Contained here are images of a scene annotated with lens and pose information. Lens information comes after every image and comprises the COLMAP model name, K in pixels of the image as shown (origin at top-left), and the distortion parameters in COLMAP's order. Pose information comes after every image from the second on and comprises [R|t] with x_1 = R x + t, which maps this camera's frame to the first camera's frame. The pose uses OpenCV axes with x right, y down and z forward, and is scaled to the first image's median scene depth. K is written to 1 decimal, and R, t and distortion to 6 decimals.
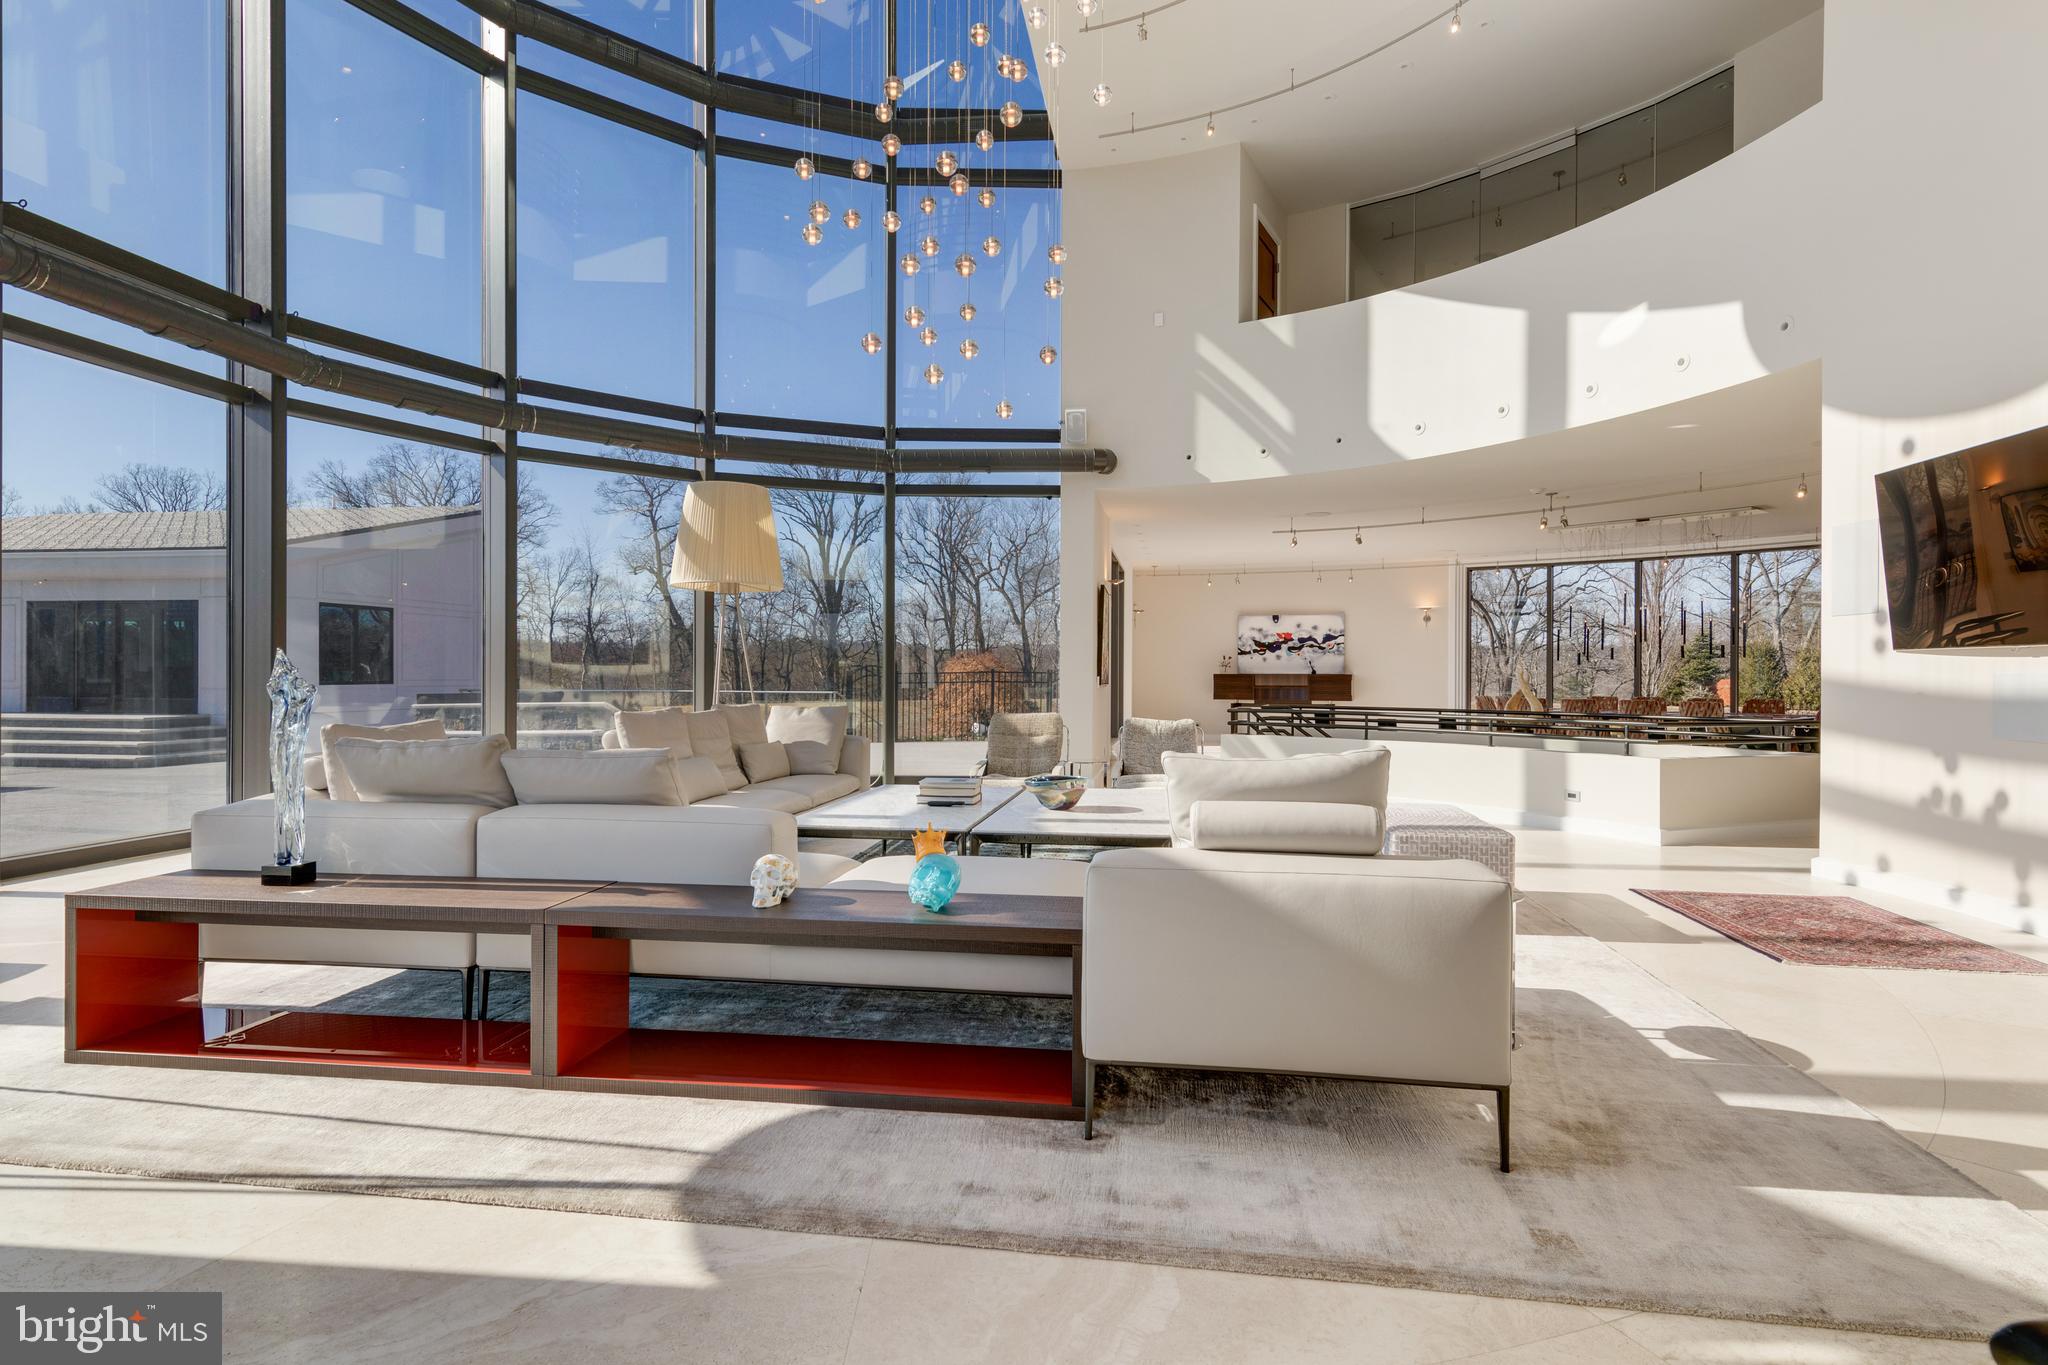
lens RADIAL K [[1042.8, 0, 1024.0], [0, 1042.8, 682.5], [0, 0, 1]] dist [0.015173, -0.001217]
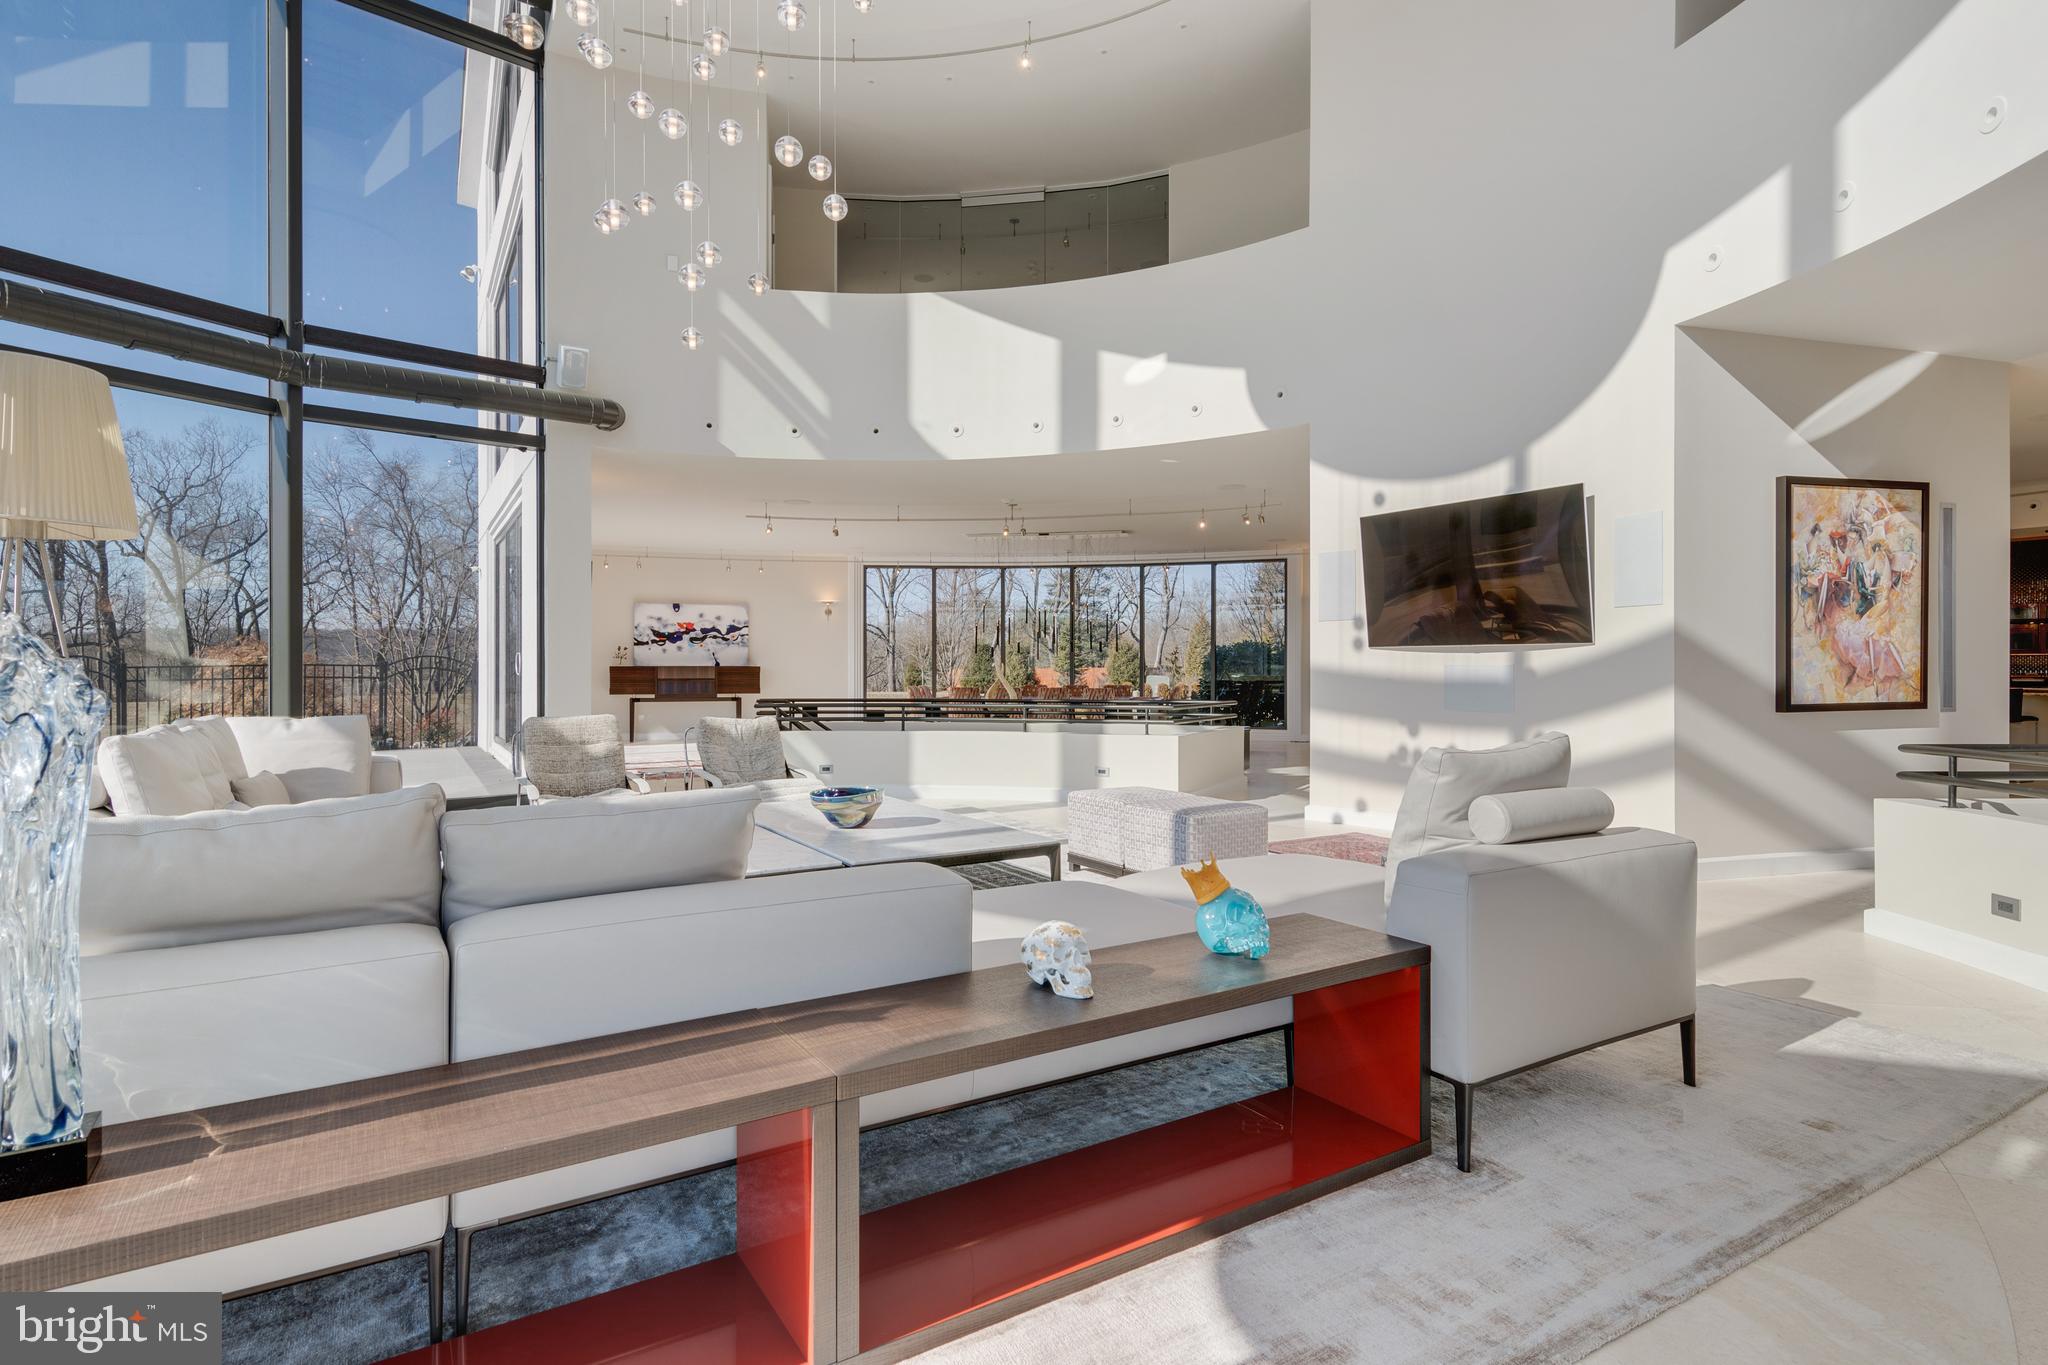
lens RADIAL K [[1038.6, 0, 1024.0], [0, 1038.6, 682.5], [0, 0, 1]] dist [0.006979, -0.000013]
pose [[0.771142, -0.012526, 0.636541, -0.217662], [0.007445, 0.999915, 0.010657, -0.001922], [-0.636620, -0.003479, 0.771170, 0.143992]]
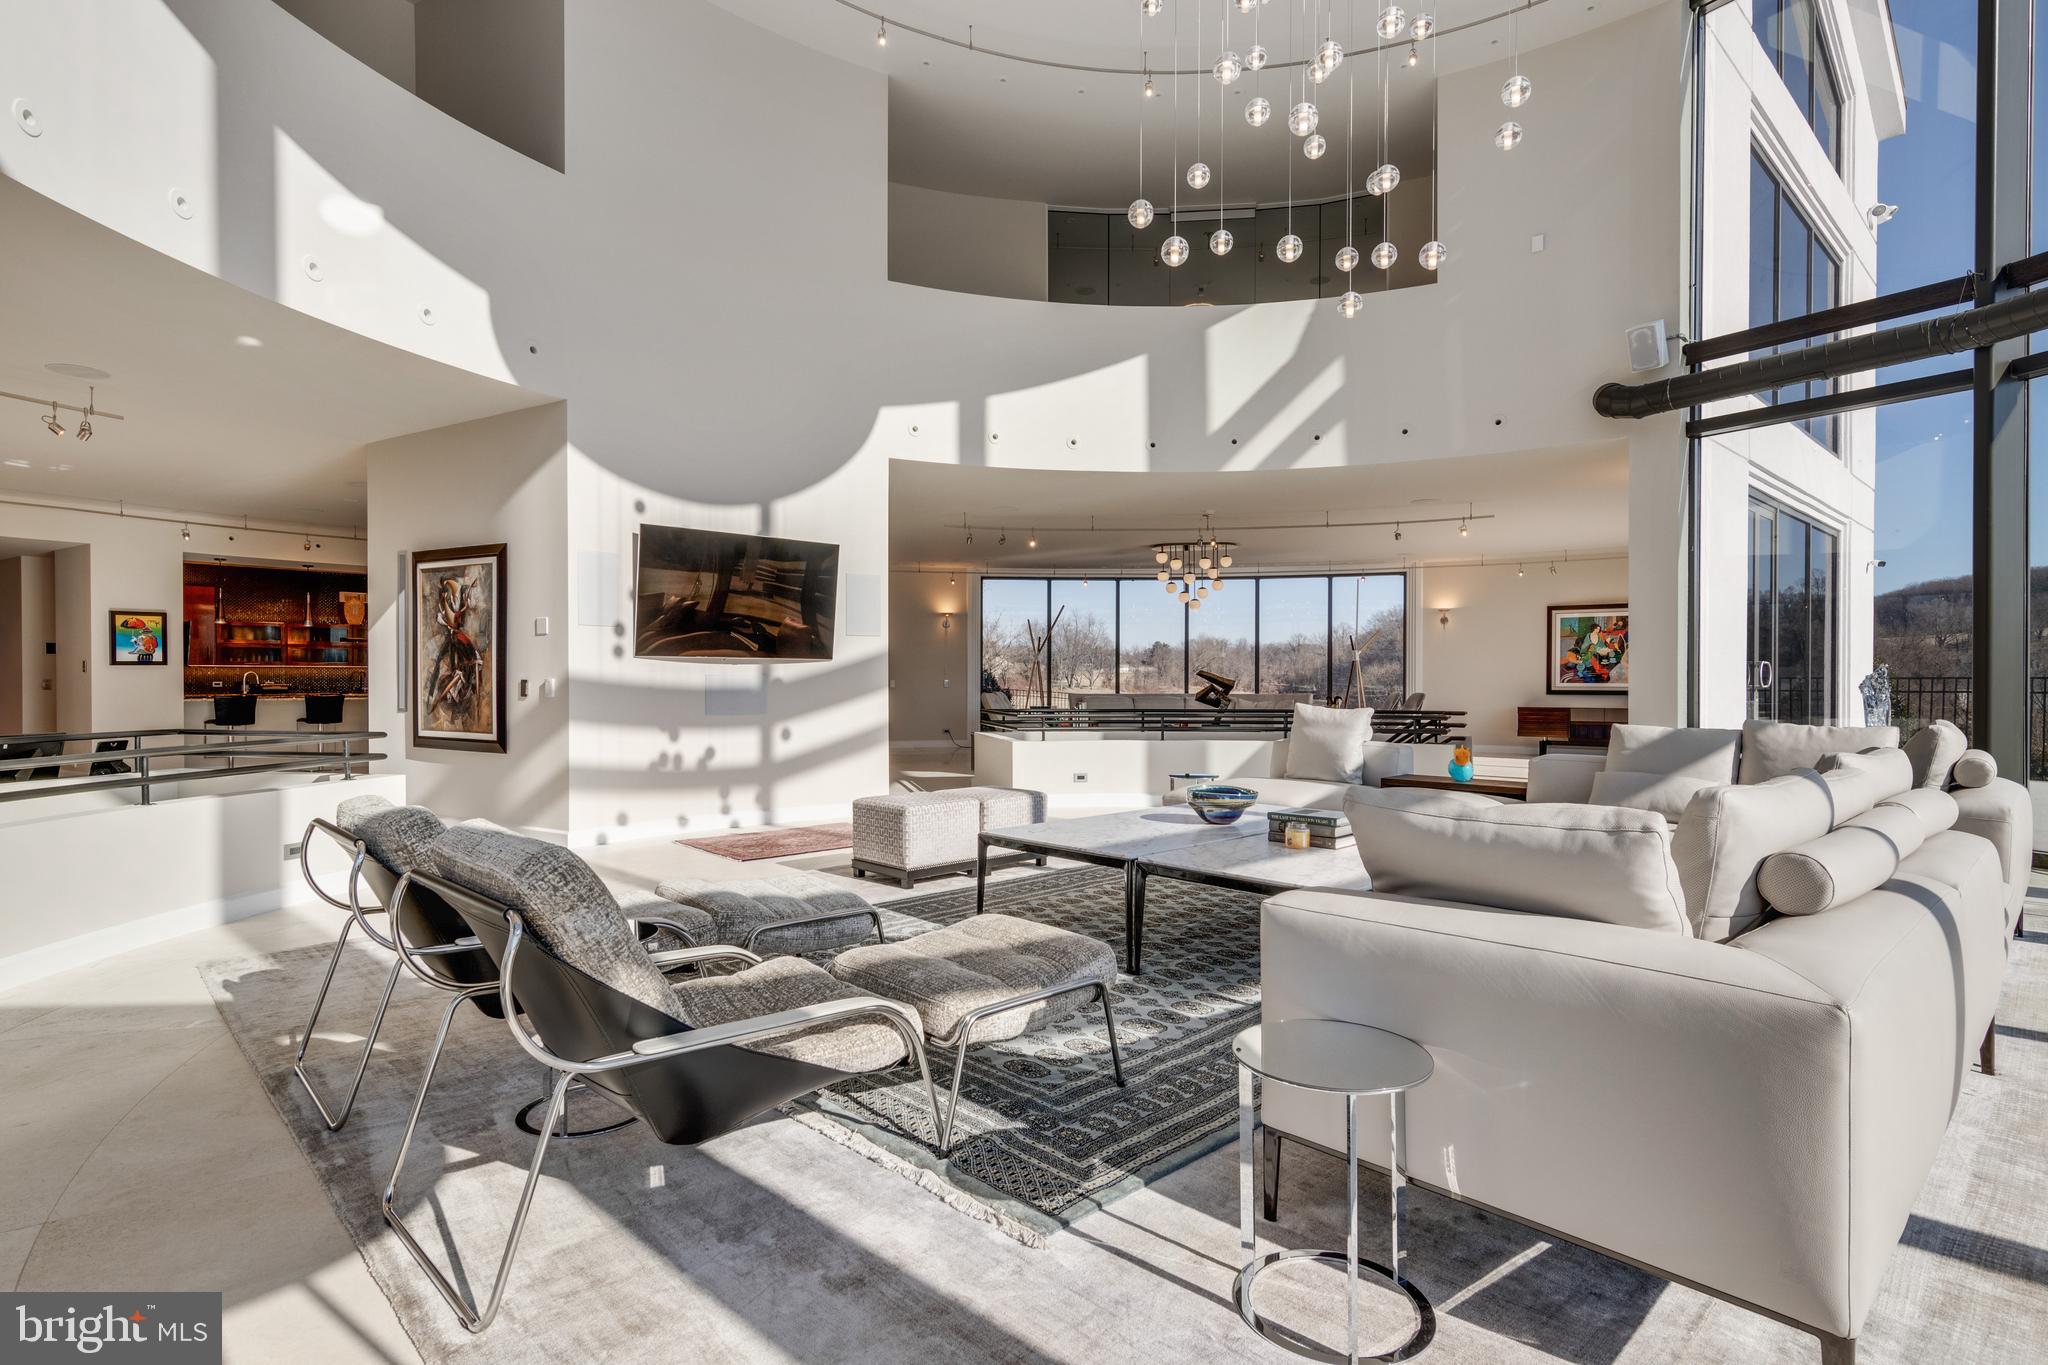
lens RADIAL K [[1038.6, 0, 1024.0], [0, 1038.6, 682.5], [0, 0, 1]] dist [0.006979, -0.000013]
pose [[-0.791422, -0.007719, 0.611222, -0.214547], [-0.001431, 0.999941, 0.010775, -0.006794], [-0.611269, 0.007652, -0.791386, 1.008870]]
